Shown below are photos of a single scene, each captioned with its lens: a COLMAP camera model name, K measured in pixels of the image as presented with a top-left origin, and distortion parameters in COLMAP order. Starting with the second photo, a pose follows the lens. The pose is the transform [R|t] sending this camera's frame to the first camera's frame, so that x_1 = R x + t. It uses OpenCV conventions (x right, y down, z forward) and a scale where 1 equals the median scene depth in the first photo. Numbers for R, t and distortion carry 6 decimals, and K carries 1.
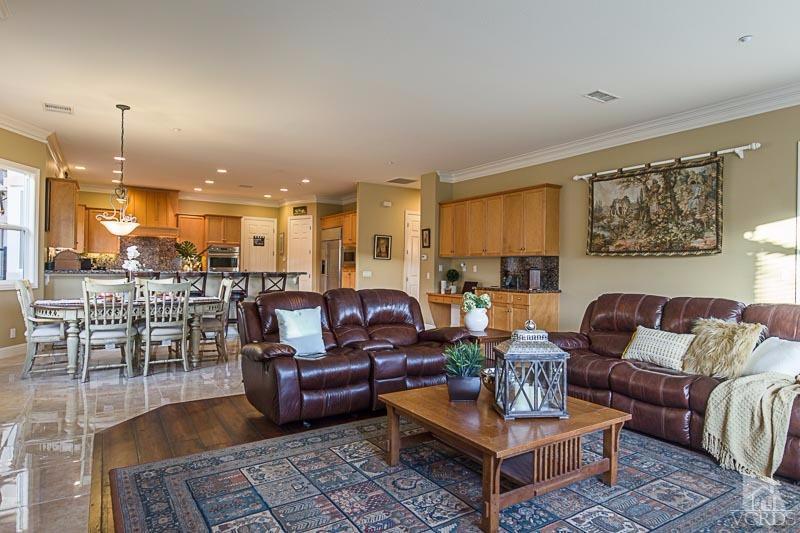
lens RADIAL K [[466.9, 0, 396.9], [0, 466.9, 266.7], [0, 0, 1]] dist [-0.000808, 0.006504]
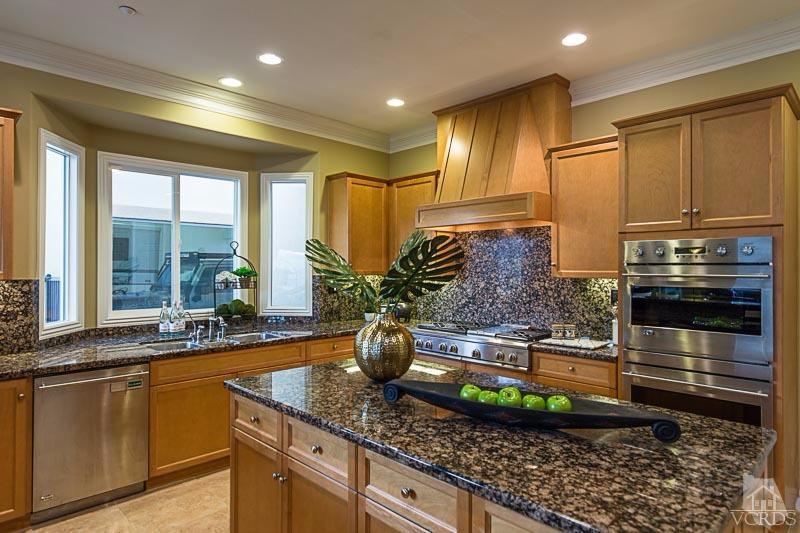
lens RADIAL K [[466.9, 0, 395.3], [0, 466.9, 266.3], [0, 0, 1]] dist [-0.000808, 0.006504]
pose [[0.211555, -0.018067, -0.977199, -0.203265], [0.003786, 0.999837, -0.017666, -0.030442], [0.977359, 0.000037, 0.211589, 0.940859]]
